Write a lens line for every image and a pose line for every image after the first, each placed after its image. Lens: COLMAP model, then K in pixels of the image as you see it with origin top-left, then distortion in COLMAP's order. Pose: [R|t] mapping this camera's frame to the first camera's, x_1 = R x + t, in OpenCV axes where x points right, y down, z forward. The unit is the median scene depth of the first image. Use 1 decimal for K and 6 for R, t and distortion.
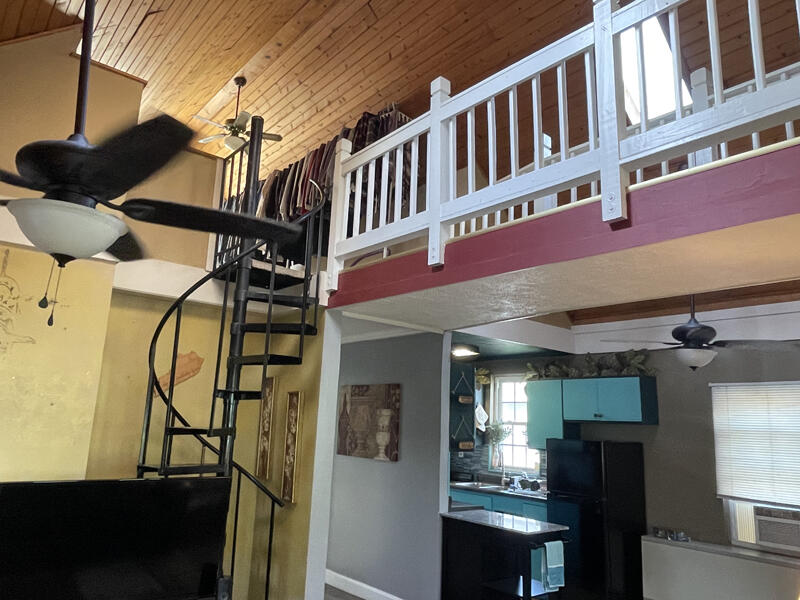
lens RADIAL K [[578.1, 0, 396.4], [0, 578.1, 298.3], [0, 0, 1]] dist [0.012488, -0.019152]
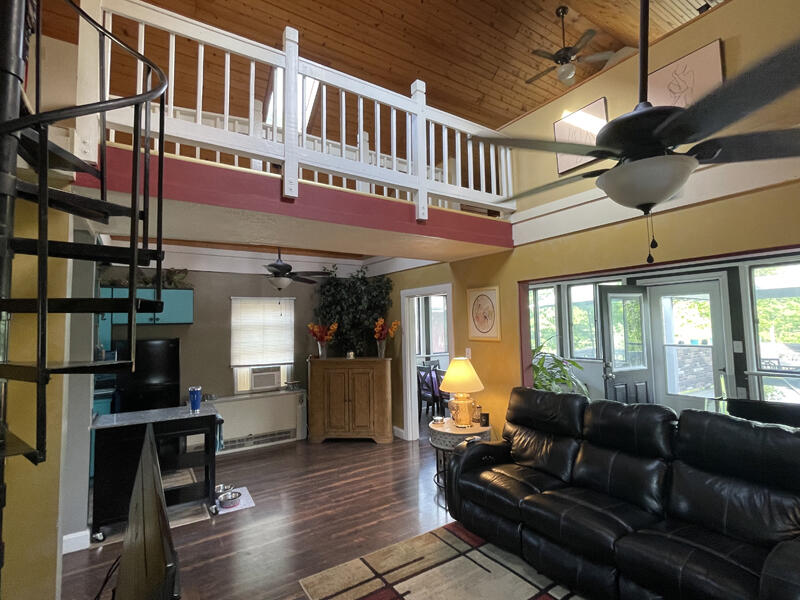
lens RADIAL K [[397.1, 0, 393.8], [0, 397.1, 303.1], [0, 0, 1]] dist [-0.000372, -0.001423]
pose [[0.108578, 0.014760, 0.993978, -0.544086], [-0.186907, 0.982360, 0.005830, 0.090981], [-0.976359, -0.186414, 0.109422, 0.538595]]
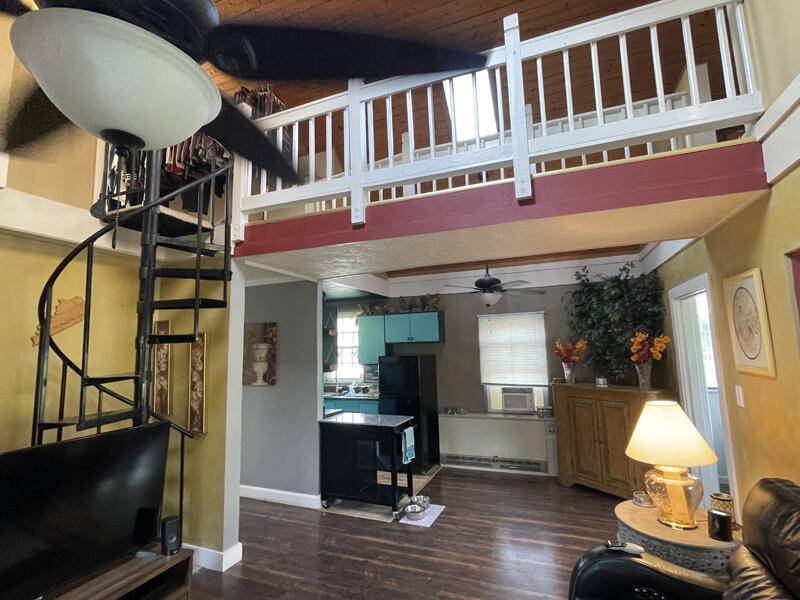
lens RADIAL K [[397.1, 0, 401.3], [0, 397.1, 295.3], [0, 0, 1]] dist [-0.000372, -0.001423]
pose [[0.883539, -0.004101, 0.468340, -0.182894], [-0.037158, 0.996196, 0.078822, 0.017477], [-0.466882, -0.087044, 0.880025, 0.167541]]
